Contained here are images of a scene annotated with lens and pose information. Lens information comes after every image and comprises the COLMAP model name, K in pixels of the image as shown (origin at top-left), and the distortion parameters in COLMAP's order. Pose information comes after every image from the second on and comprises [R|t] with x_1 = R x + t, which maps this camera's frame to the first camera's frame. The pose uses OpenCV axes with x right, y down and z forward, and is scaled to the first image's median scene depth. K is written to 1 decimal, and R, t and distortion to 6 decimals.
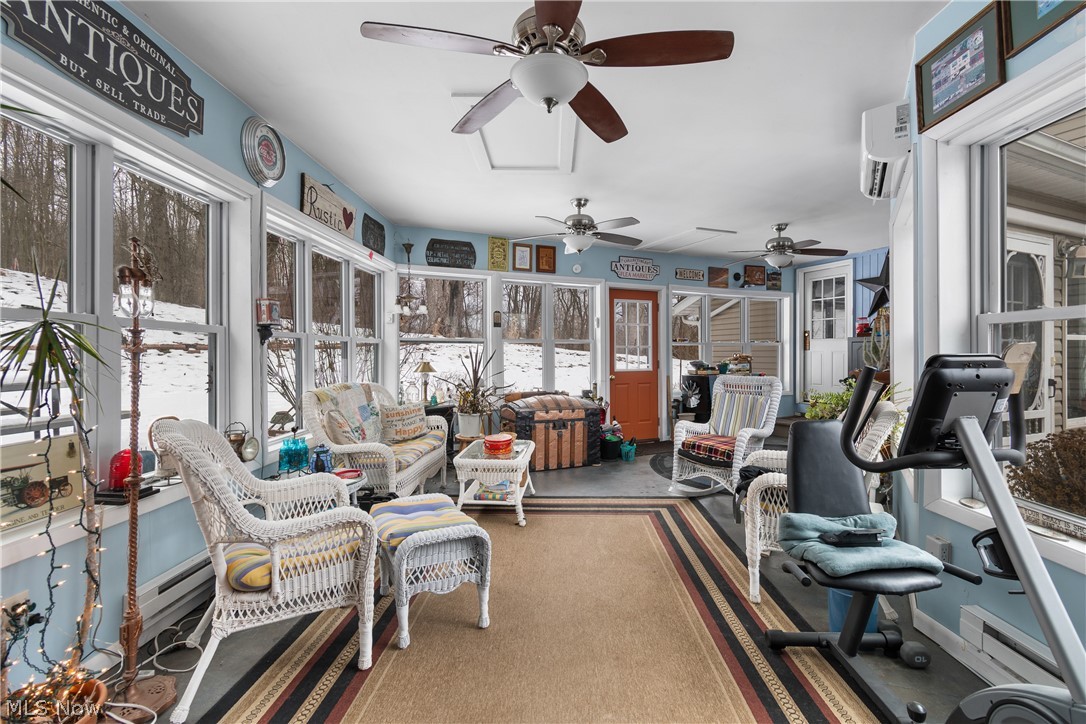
lens RADIAL K [[482.5, 0, 556.8], [0, 482.5, 359.6], [0, 0, 1]] dist [0.000937, 0.000297]
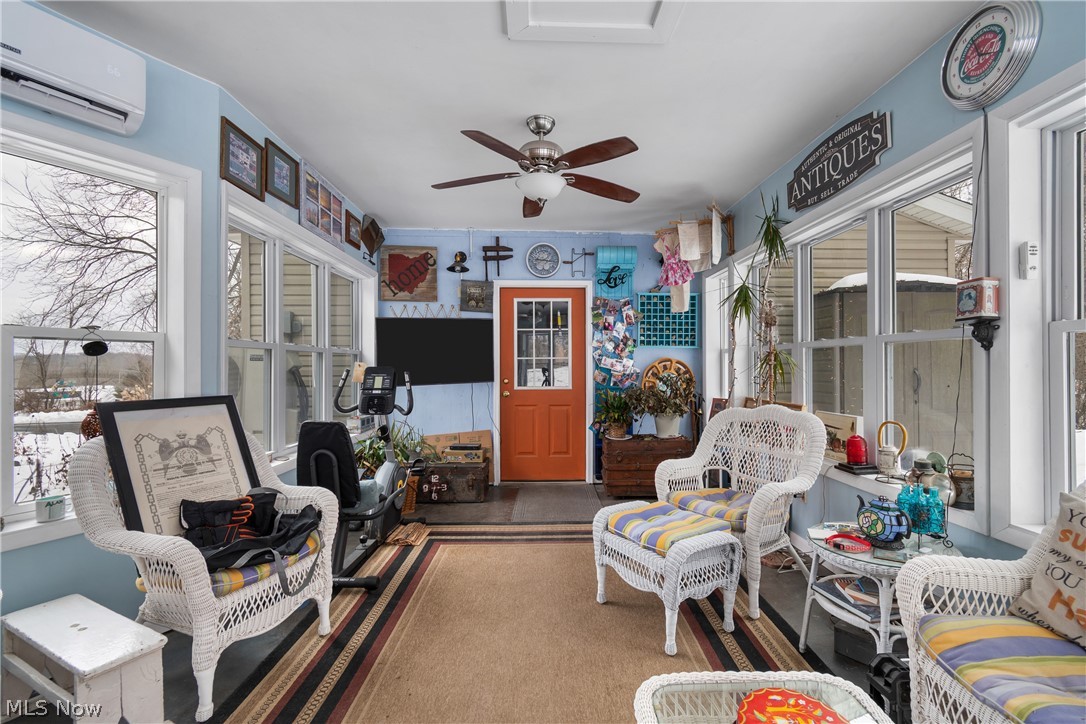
lens RADIAL K [[482.5, 0, 556.8], [0, 482.5, 359.6], [0, 0, 1]] dist [0.000937, 0.000297]
pose [[-0.998905, 0.004338, -0.046581, 0.007271], [0.004502, 0.999984, -0.003407, -0.025194], [0.046565, -0.003613, -0.998909, 2.394236]]
